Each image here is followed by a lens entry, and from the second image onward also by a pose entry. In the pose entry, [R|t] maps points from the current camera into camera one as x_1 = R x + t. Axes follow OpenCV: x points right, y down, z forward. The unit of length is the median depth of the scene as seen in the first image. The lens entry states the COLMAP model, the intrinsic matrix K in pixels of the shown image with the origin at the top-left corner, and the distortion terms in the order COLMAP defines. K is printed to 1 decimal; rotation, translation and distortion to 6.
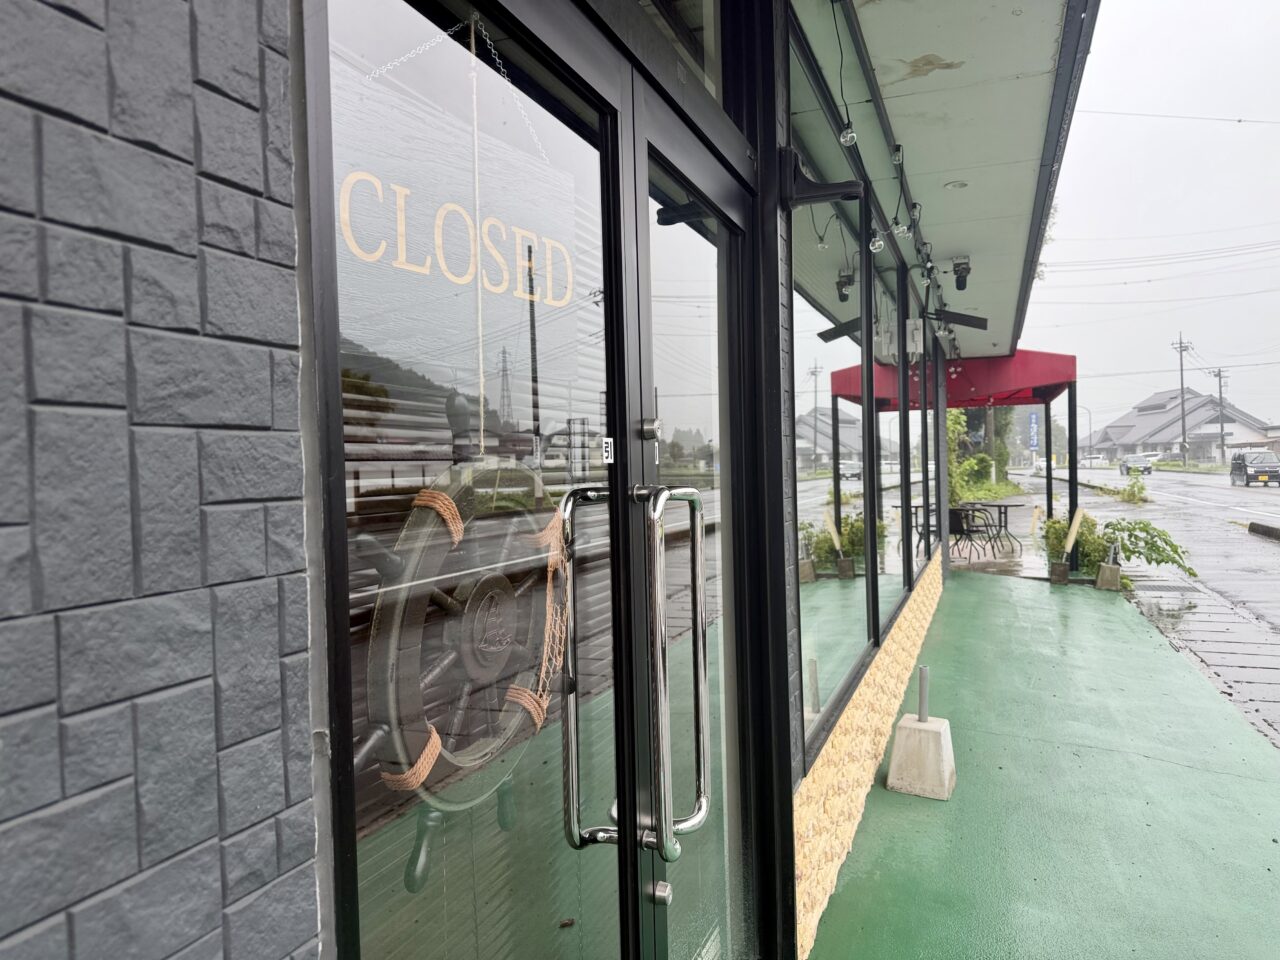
lens RADIAL K [[875.8, 0, 640.0], [0, 875.8, 480.0], [0, 0, 1]] dist [-0.002640, -0.003277]
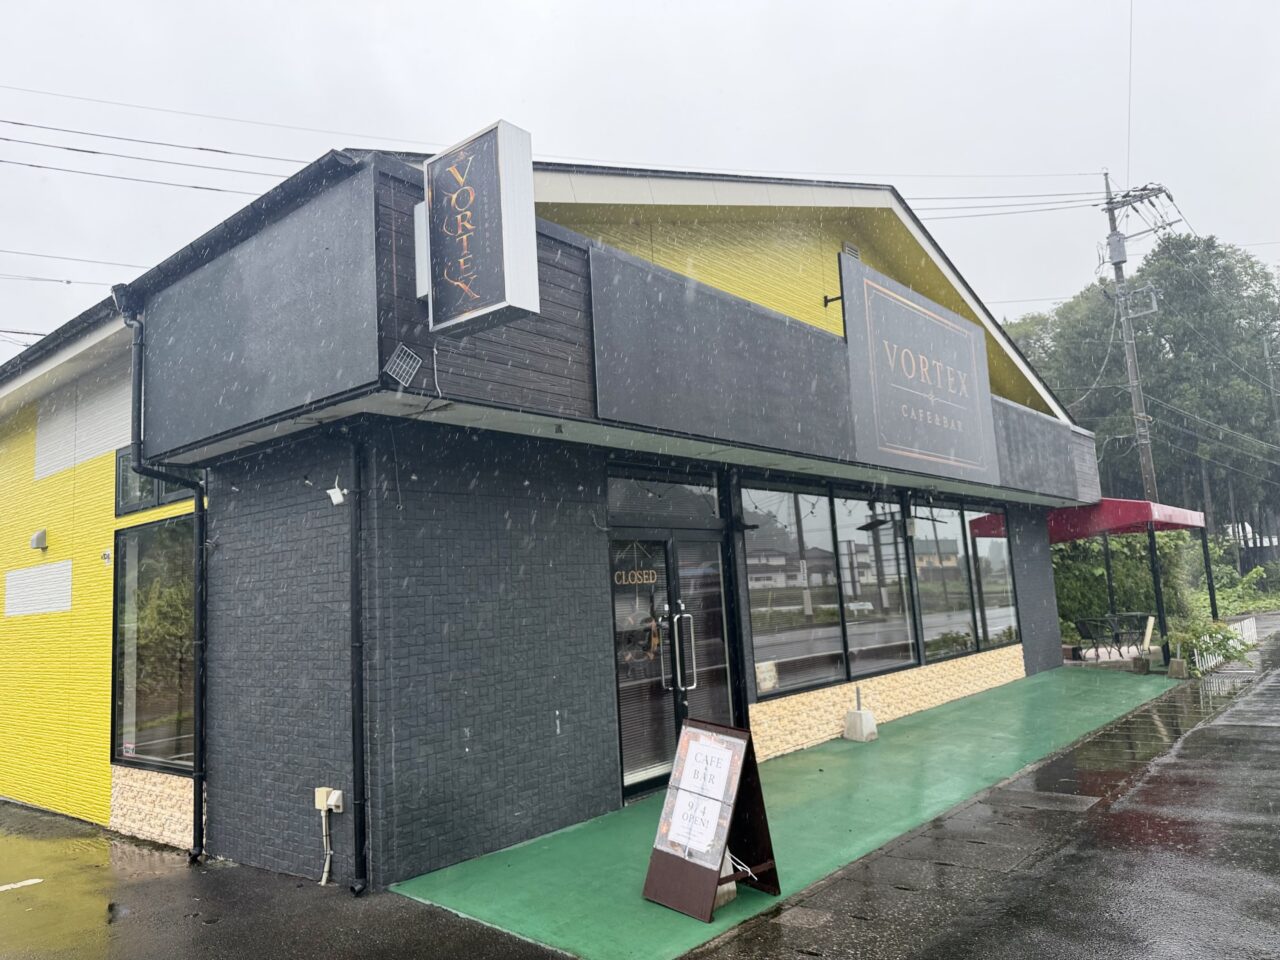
lens RADIAL K [[899.2, 0, 642.5], [0, 899.2, 457.7], [0, 0, 1]] dist [0.004239, -0.001045]
pose [[0.945550, -0.072276, -0.317350, 0.083380], [0.022917, 0.987397, -0.156597, -0.003968], [0.324669, 0.140798, 0.935289, -0.217878]]
